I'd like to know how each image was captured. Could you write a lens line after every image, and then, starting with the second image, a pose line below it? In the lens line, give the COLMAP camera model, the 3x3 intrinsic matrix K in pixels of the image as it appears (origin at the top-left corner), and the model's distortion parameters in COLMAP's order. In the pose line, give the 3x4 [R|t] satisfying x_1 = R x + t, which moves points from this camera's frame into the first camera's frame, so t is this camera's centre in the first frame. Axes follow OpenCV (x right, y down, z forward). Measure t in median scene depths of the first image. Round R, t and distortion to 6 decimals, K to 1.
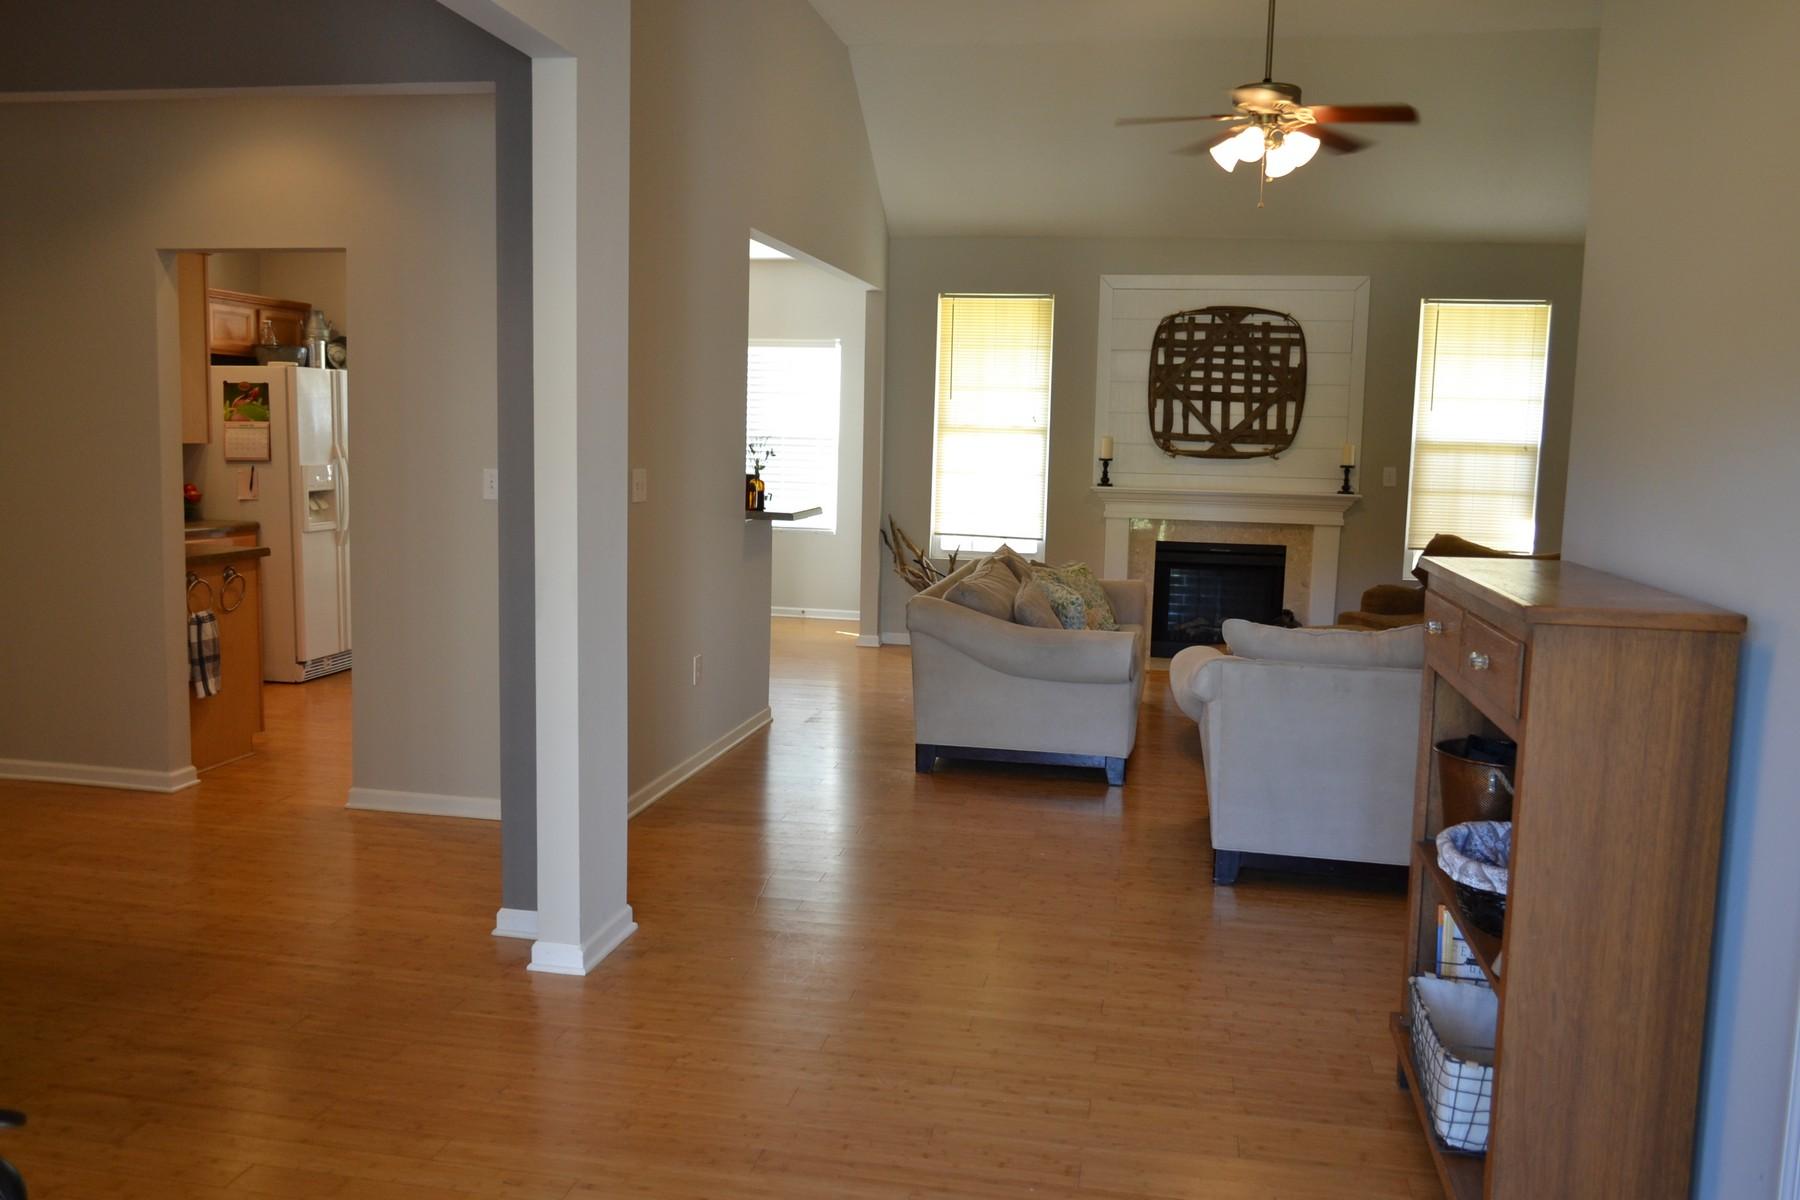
lens RADIAL K [[1417.4, 0, 895.1], [0, 1417.4, 600.4], [0, 0, 1]] dist [-0.014811, 0.007759]
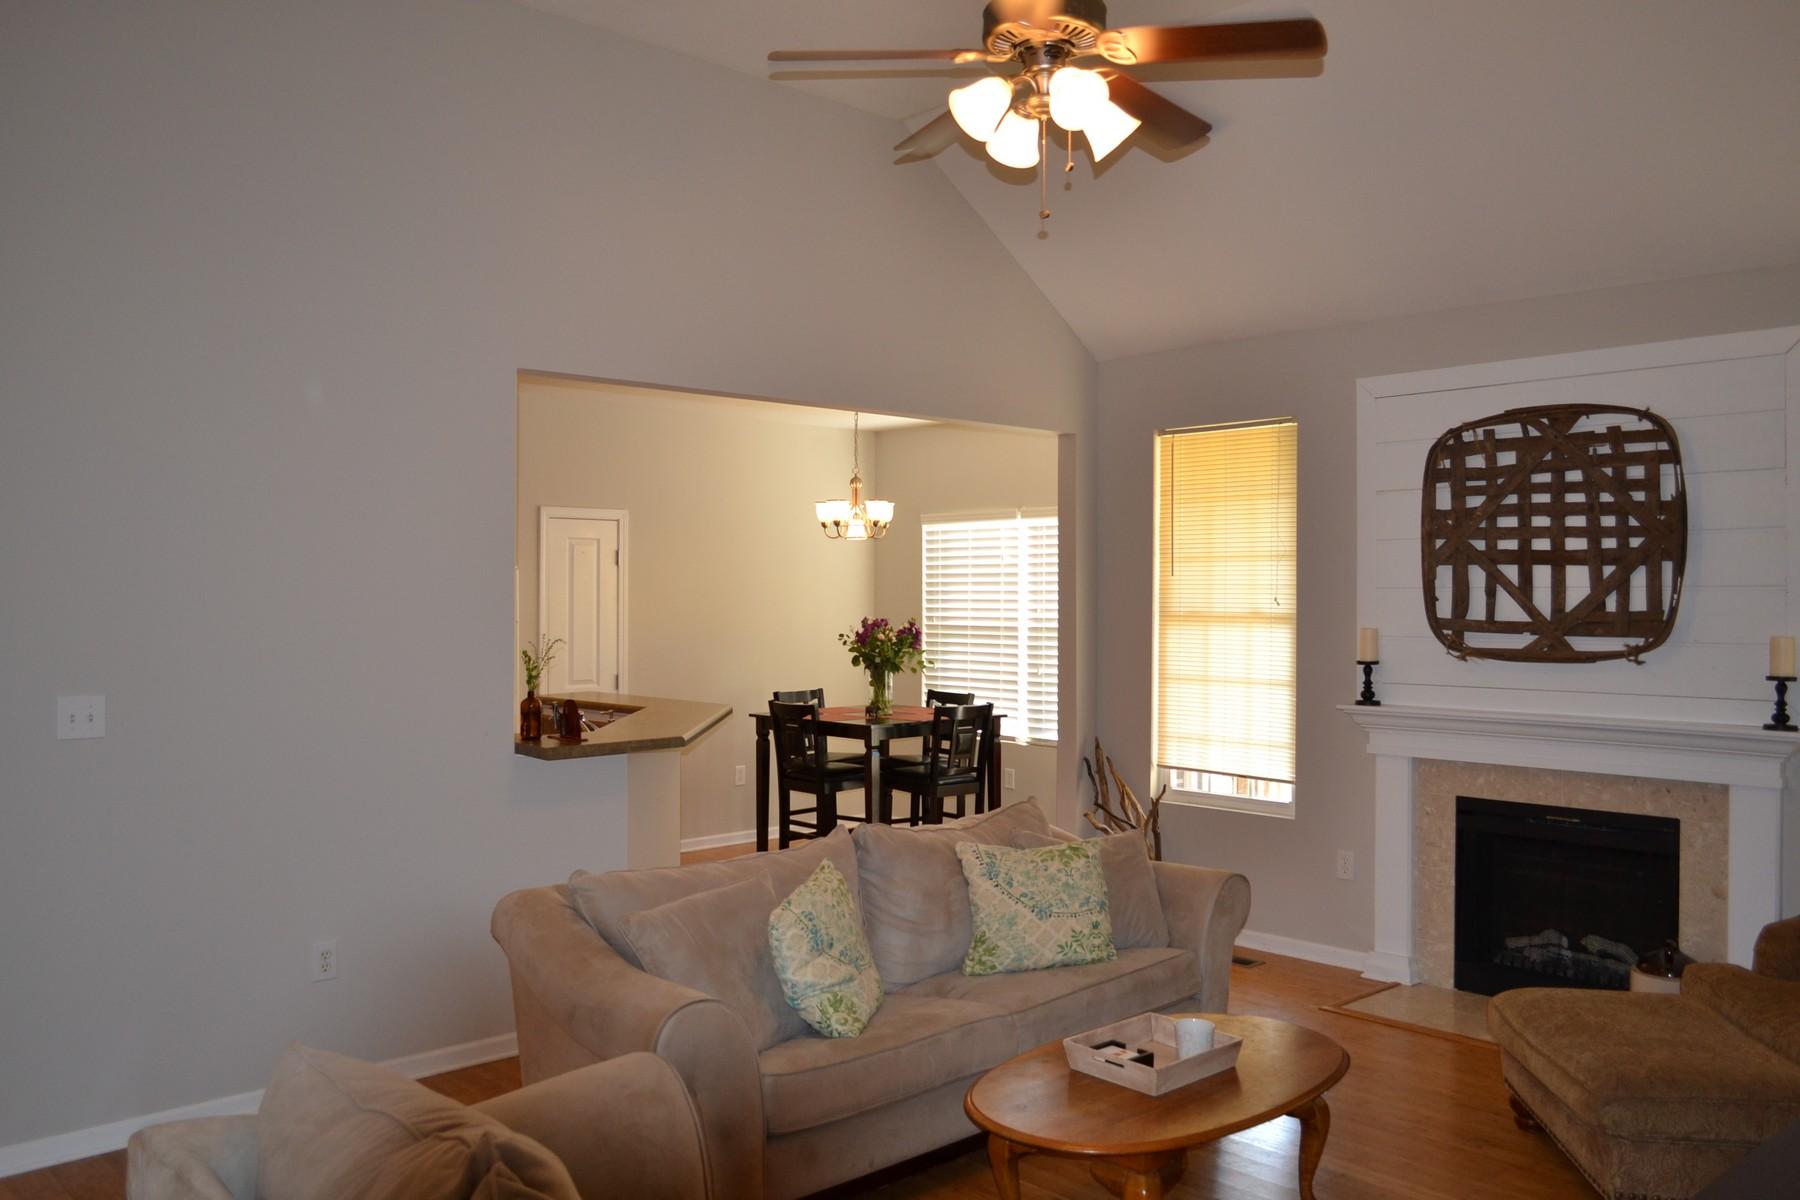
lens RADIAL K [[1417.4, 0, 906.2], [0, 1417.4, 593.9], [0, 0, 1]] dist [-0.014811, 0.007759]
pose [[0.813967, -0.024232, -0.580405, 0.366909], [-0.051871, 0.992107, -0.114165, -0.049374], [0.578590, 0.123033, 0.806285, 0.385504]]
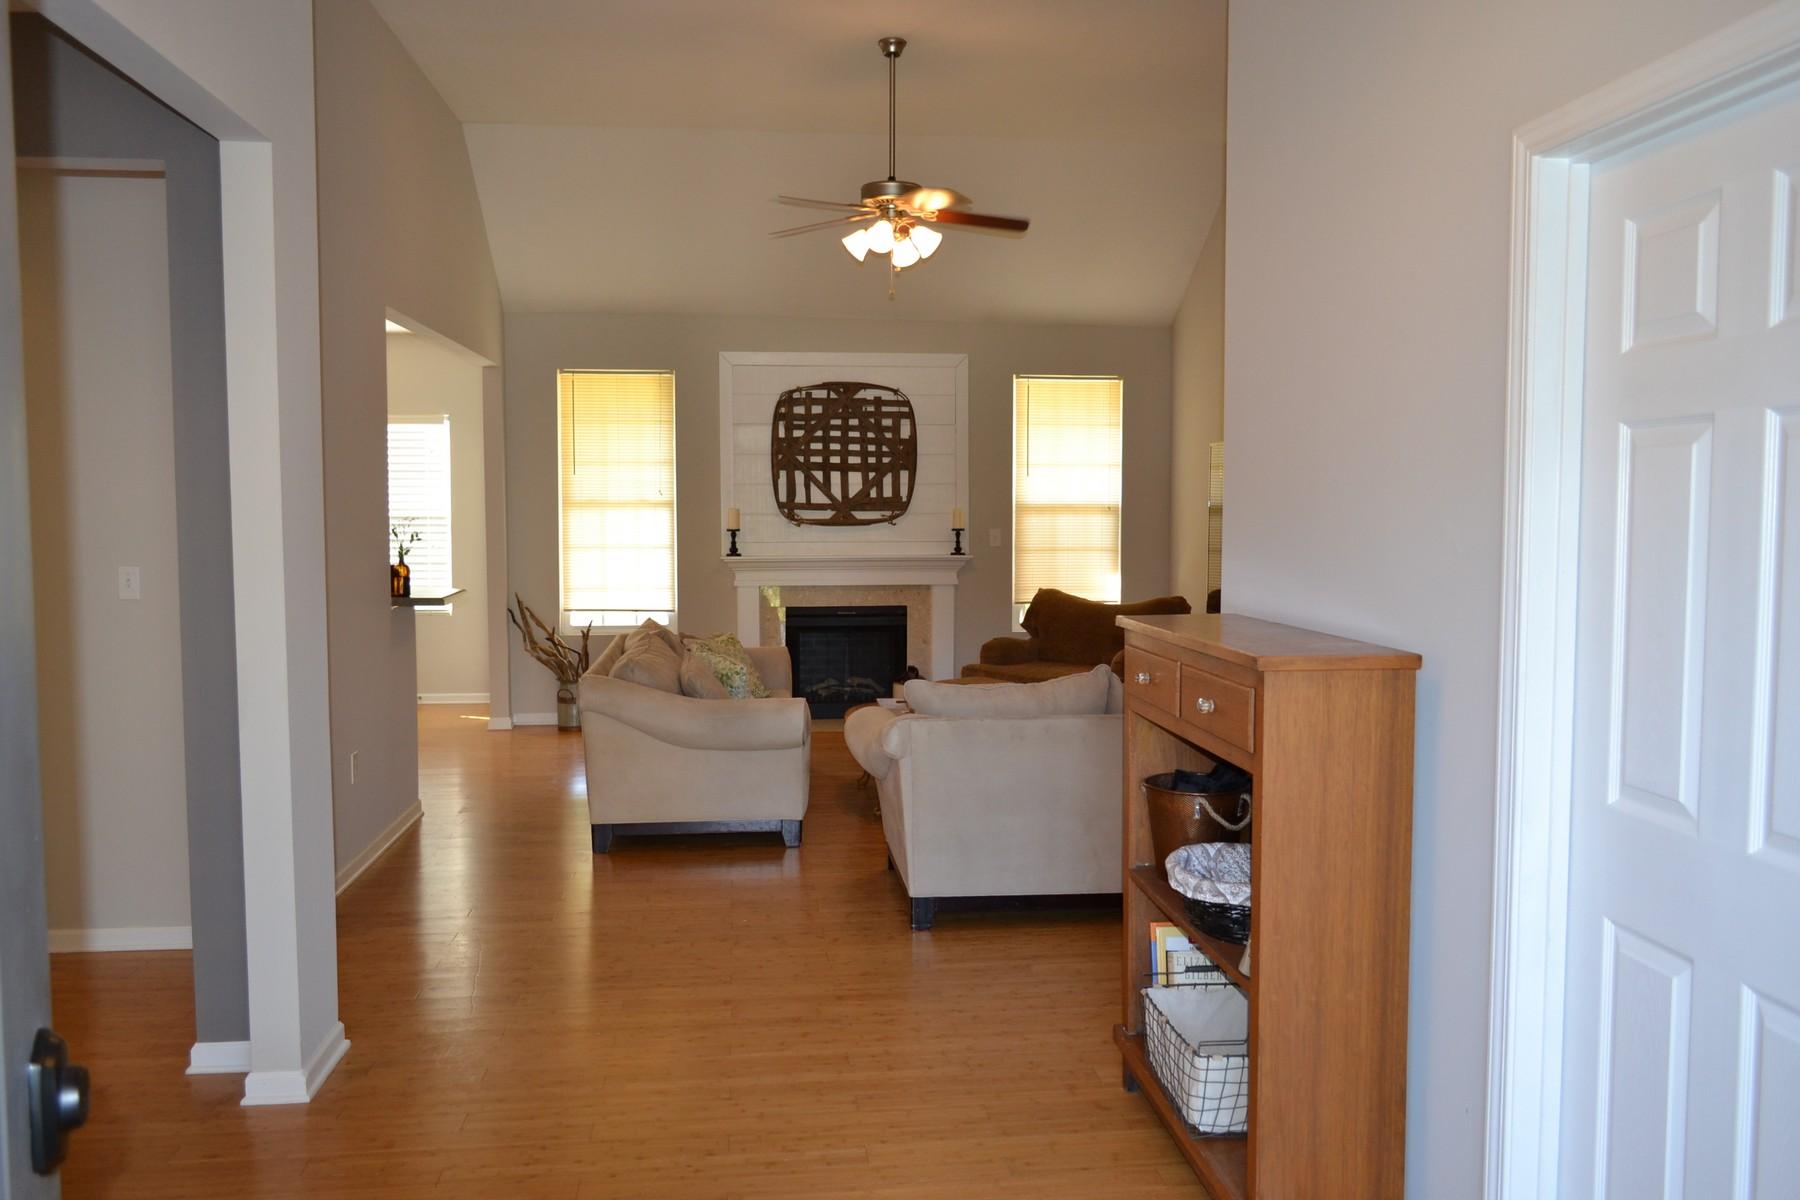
lens RADIAL K [[1417.4, 0, 896.3], [0, 1417.4, 604.8], [0, 0, 1]] dist [-0.014811, 0.007759]
pose [[0.954119, -0.046702, 0.295762, -0.046967], [0.059237, 0.997680, -0.033560, -0.004338], [-0.293508, 0.049540, 0.954672, -0.011433]]
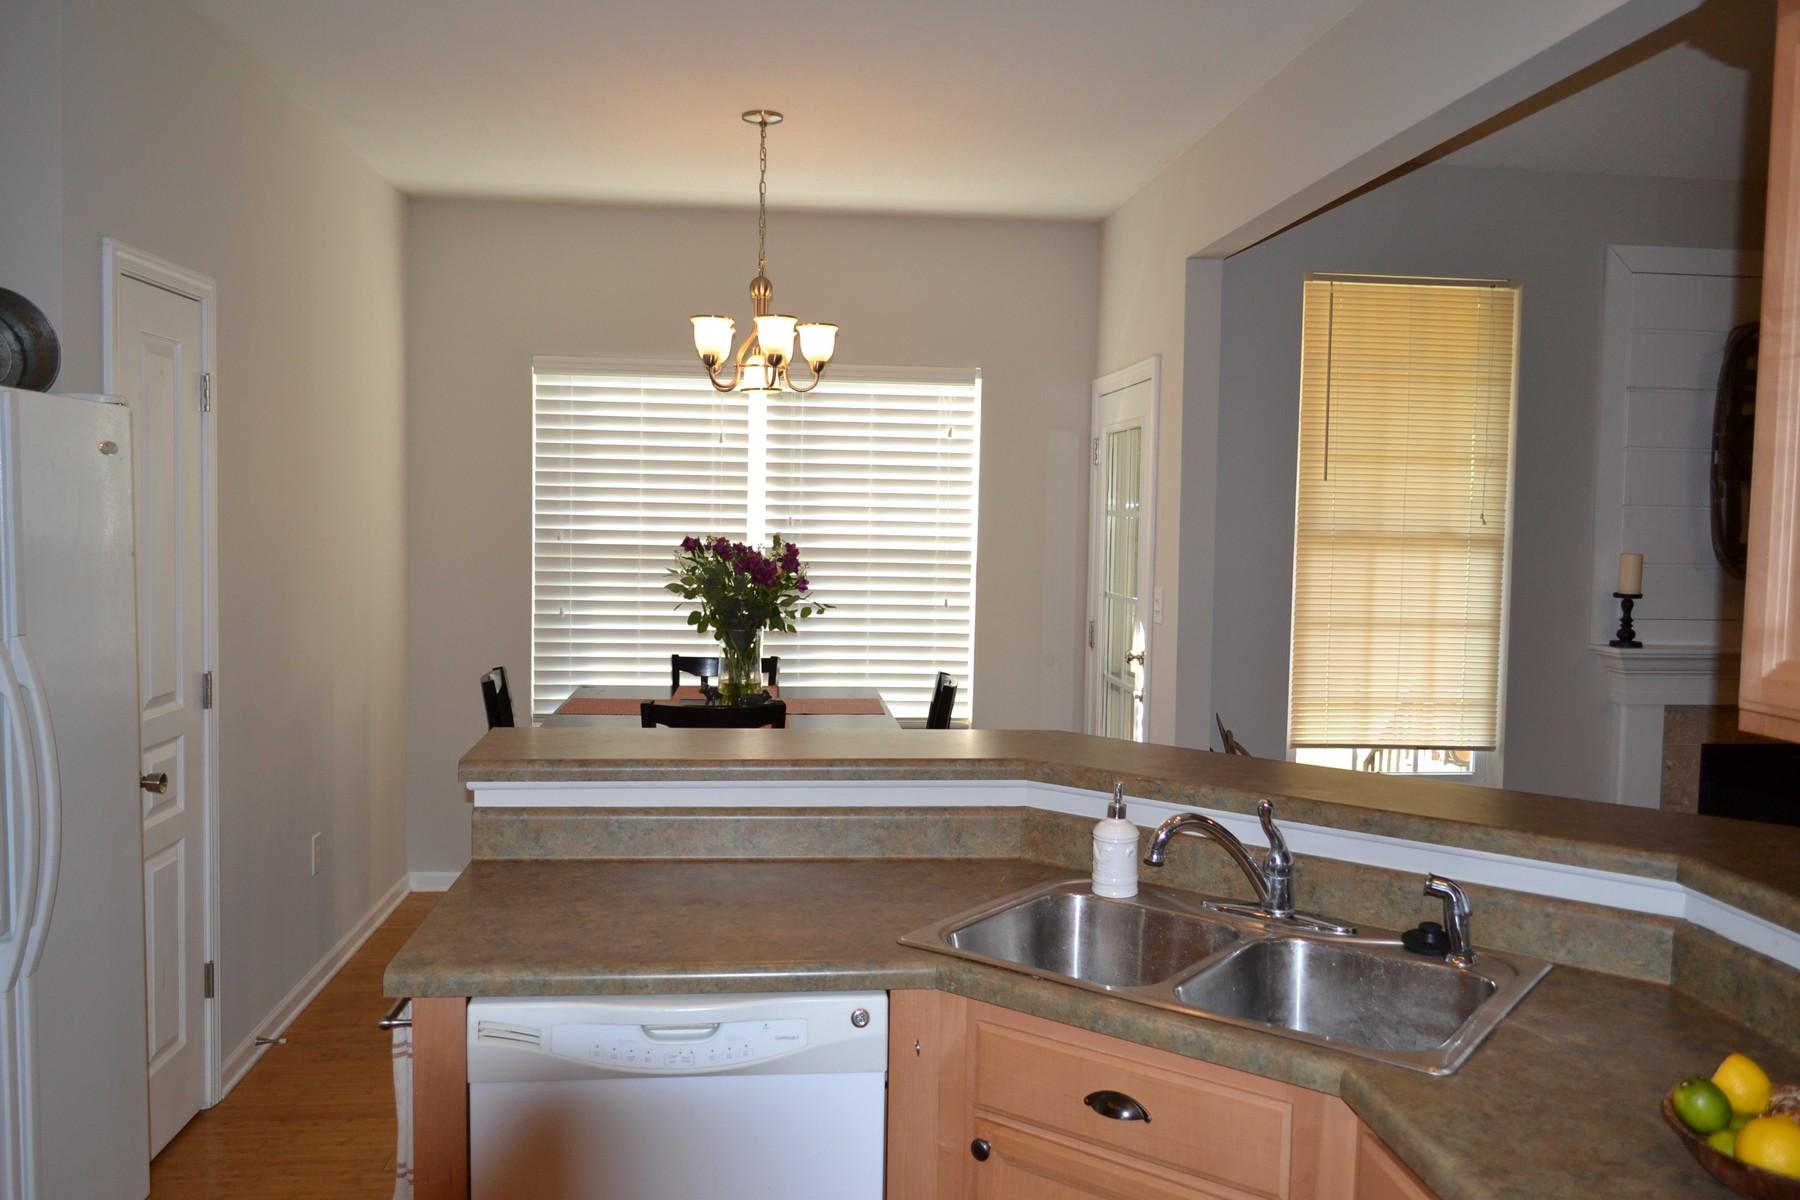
lens RADIAL K [[1417.4, 0, 901.2], [0, 1417.4, 602.8], [0, 0, 1]] dist [-0.014811, 0.007759]
pose [[0.958582, -0.023323, 0.283859, -0.269385], [0.038403, 0.998125, -0.047673, -0.086513], [-0.282215, 0.056599, 0.957680, 0.607174]]
